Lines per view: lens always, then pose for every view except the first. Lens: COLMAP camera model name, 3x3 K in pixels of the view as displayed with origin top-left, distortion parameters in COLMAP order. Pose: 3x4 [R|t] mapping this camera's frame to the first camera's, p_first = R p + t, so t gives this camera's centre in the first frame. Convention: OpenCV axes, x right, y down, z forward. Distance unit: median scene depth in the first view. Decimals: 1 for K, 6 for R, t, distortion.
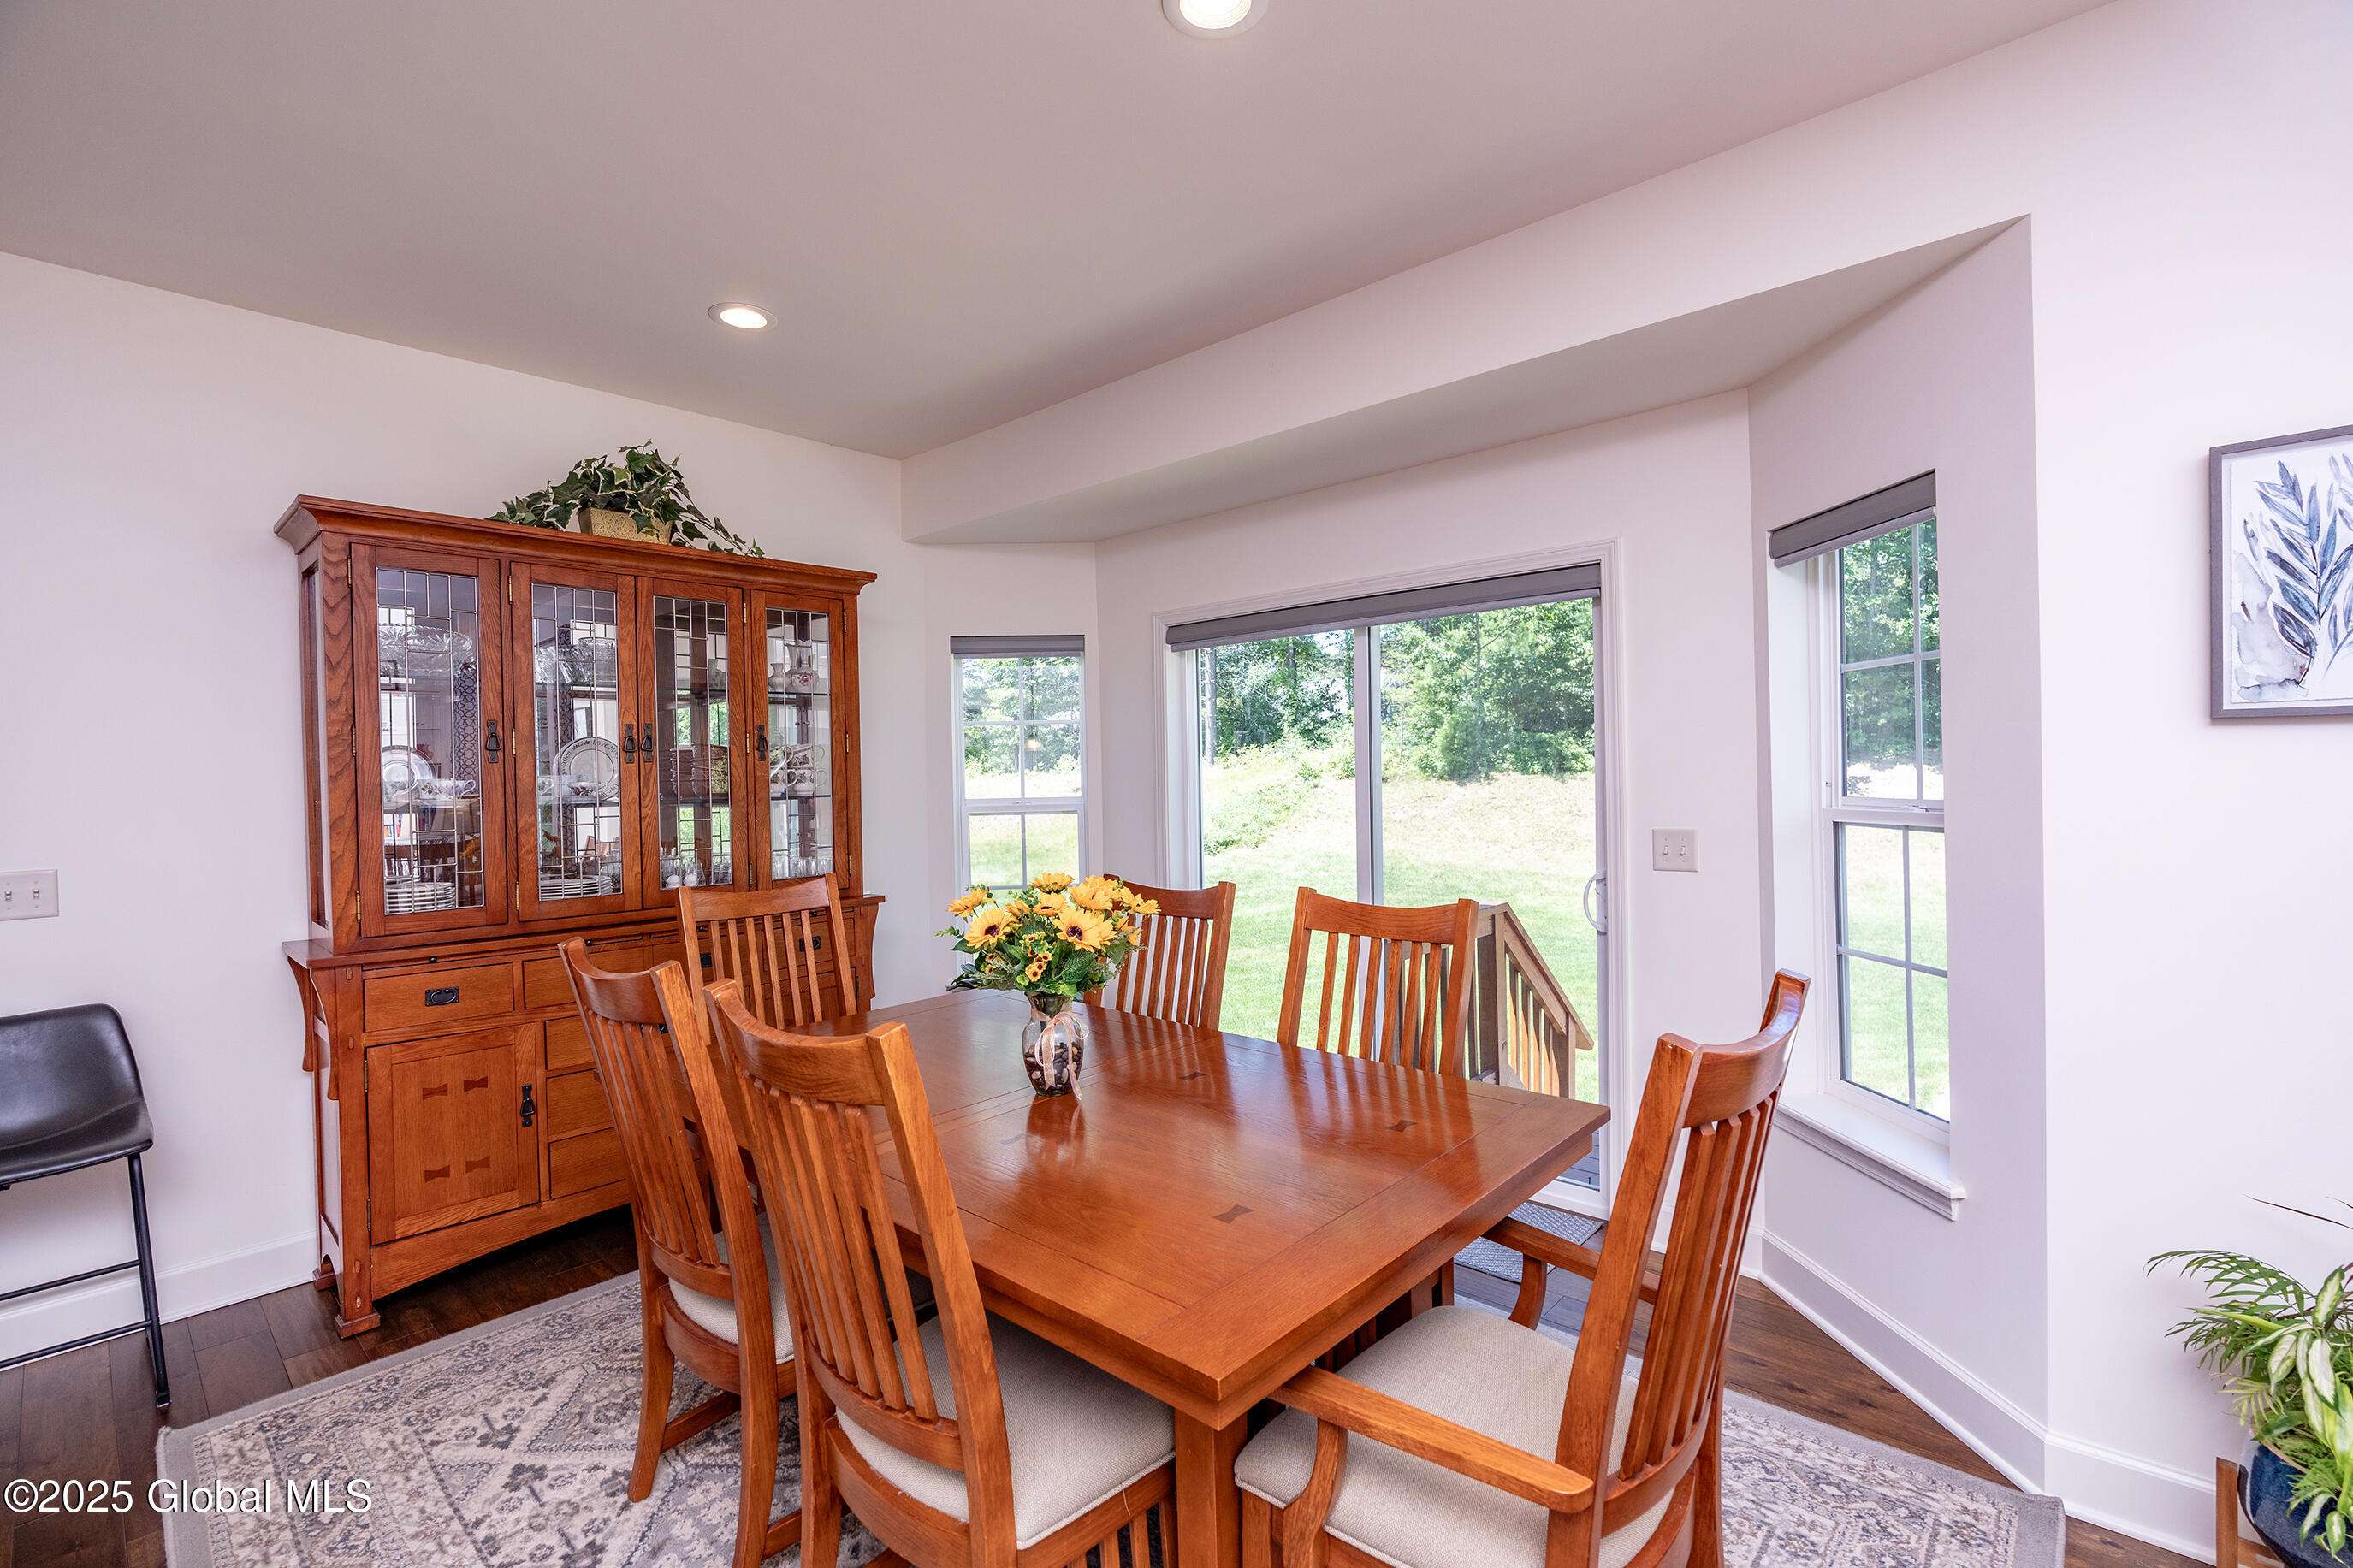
lens RADIAL K [[1049.4, 0, 1176.2], [0, 1049.4, 789.3], [0, 0, 1]] dist [-0.003382, 0.000375]
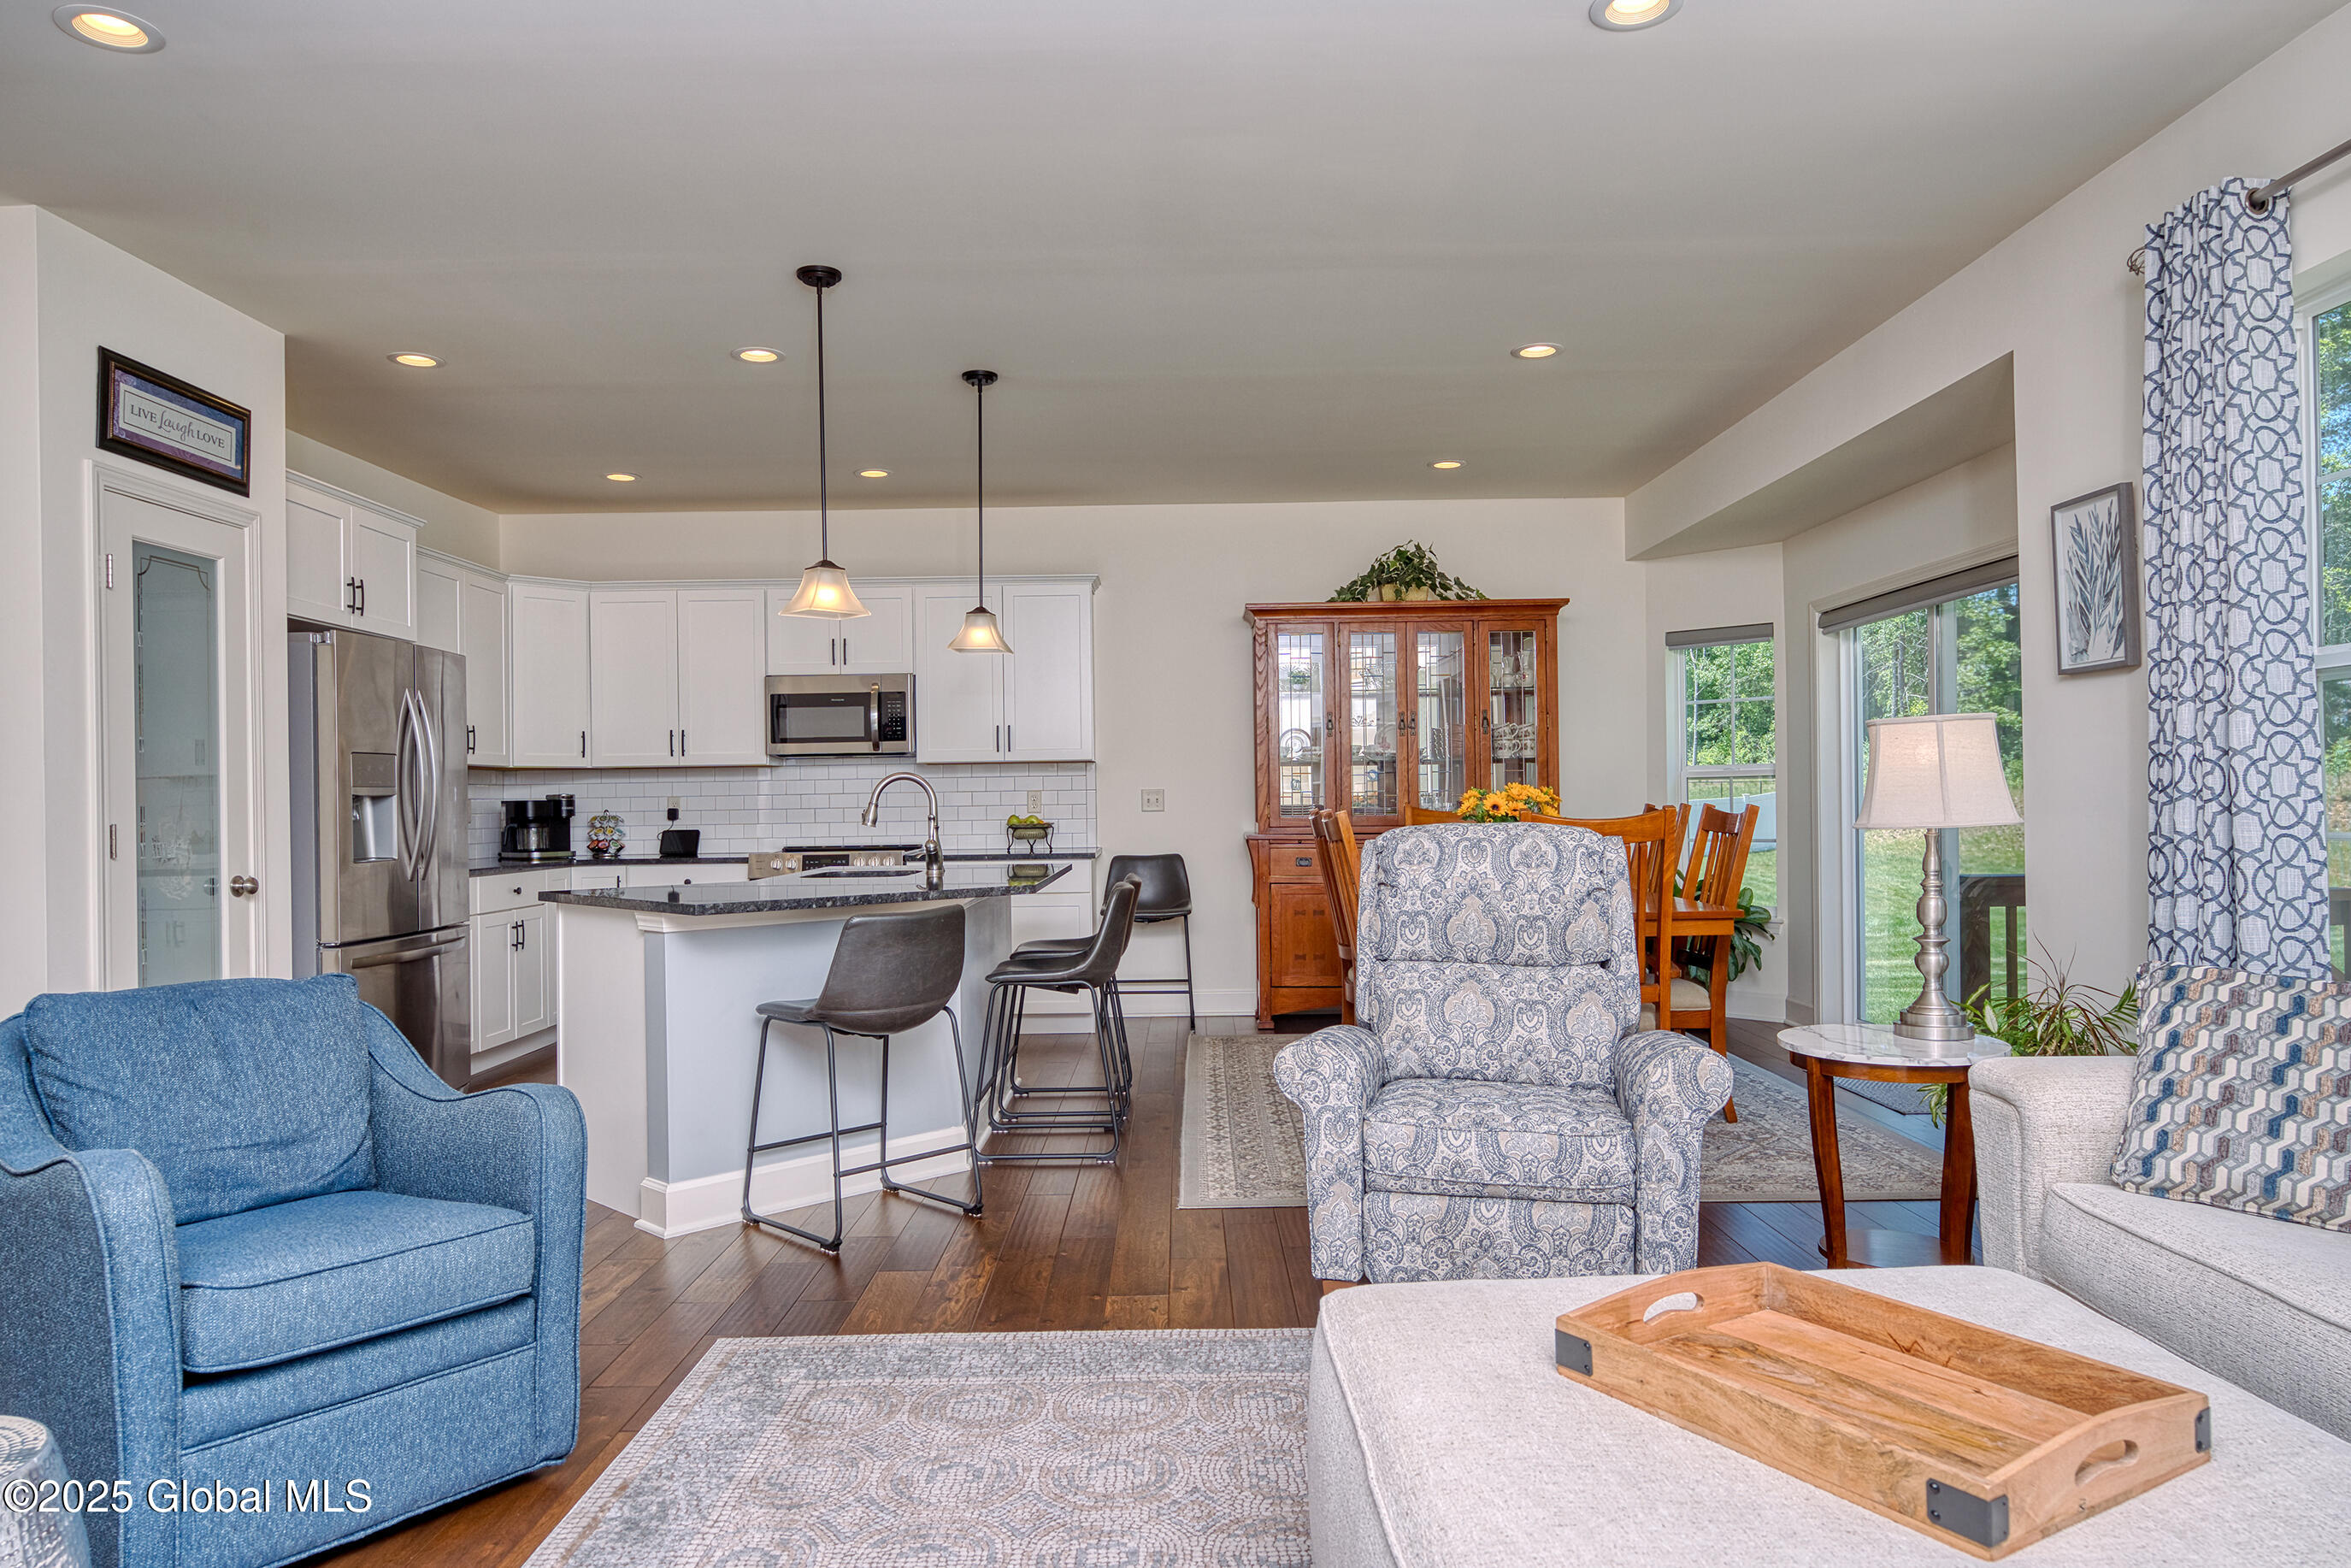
lens RADIAL K [[1576.1, 0, 1185.8], [0, 1576.1, 809.7], [0, 0, 1]] dist [-0.006074, -0.003294]
pose [[0.677206, 0.012560, -0.735686, 1.211115], [-0.013279, 0.999900, 0.004847, 0.094248], [0.735673, 0.006487, 0.677306, -1.046029]]
